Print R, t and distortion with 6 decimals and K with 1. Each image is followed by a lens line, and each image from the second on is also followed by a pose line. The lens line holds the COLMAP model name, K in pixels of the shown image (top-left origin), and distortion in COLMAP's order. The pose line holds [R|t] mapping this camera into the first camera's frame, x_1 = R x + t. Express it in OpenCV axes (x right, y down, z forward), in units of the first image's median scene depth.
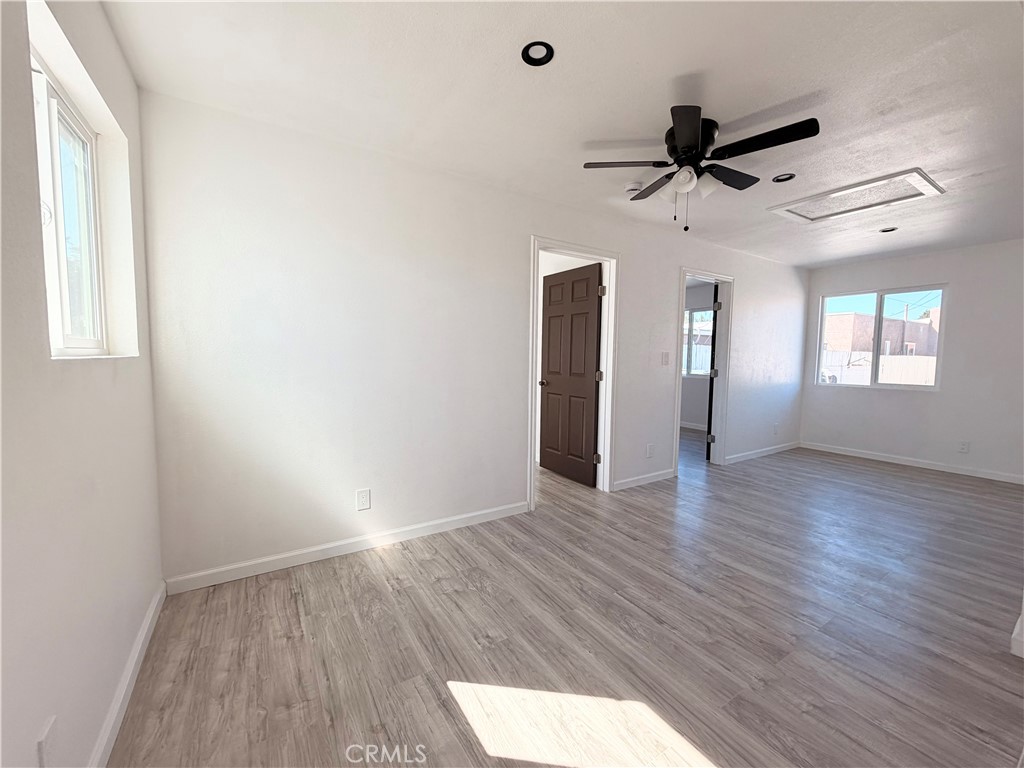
lens RADIAL K [[407.5, 0, 512.1], [0, 407.5, 381.6], [0, 0, 1]] dist [0.000289, 0.000109]
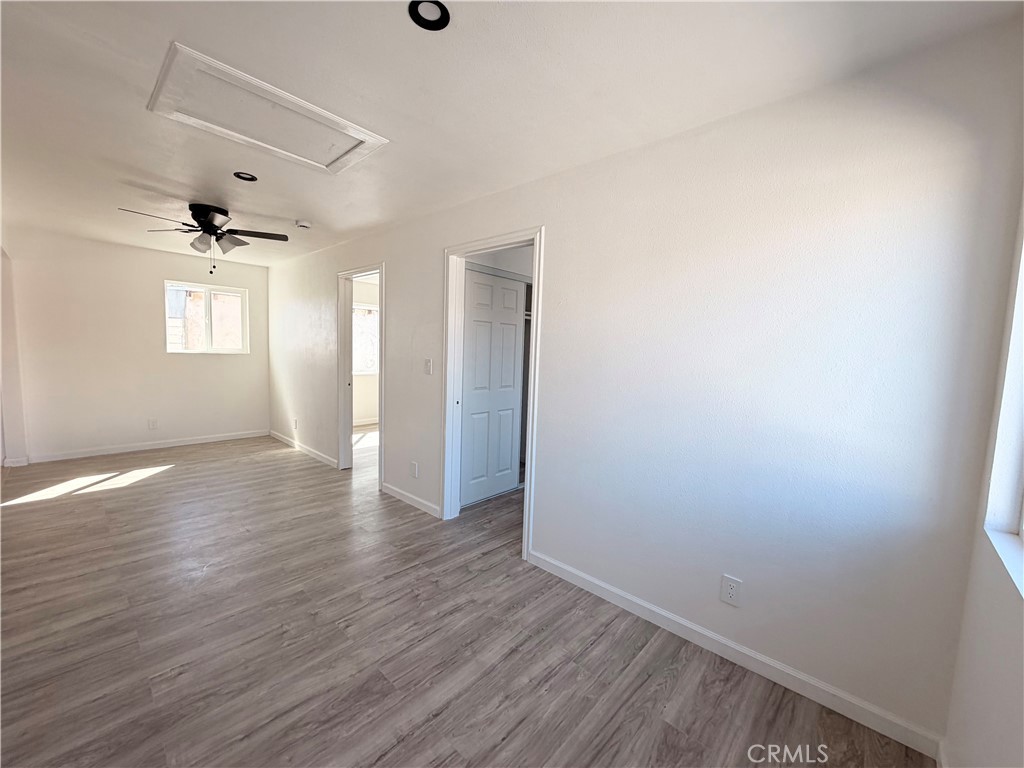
lens RADIAL K [[407.5, 0, 507.0], [0, 407.5, 383.5], [0, 0, 1]] dist [0.000289, 0.000109]
pose [[0.255010, 0.076400, -0.963915, 1.694658], [-0.093605, 0.994142, 0.054032, -0.114402], [0.962397, 0.076449, 0.260668, 1.308668]]
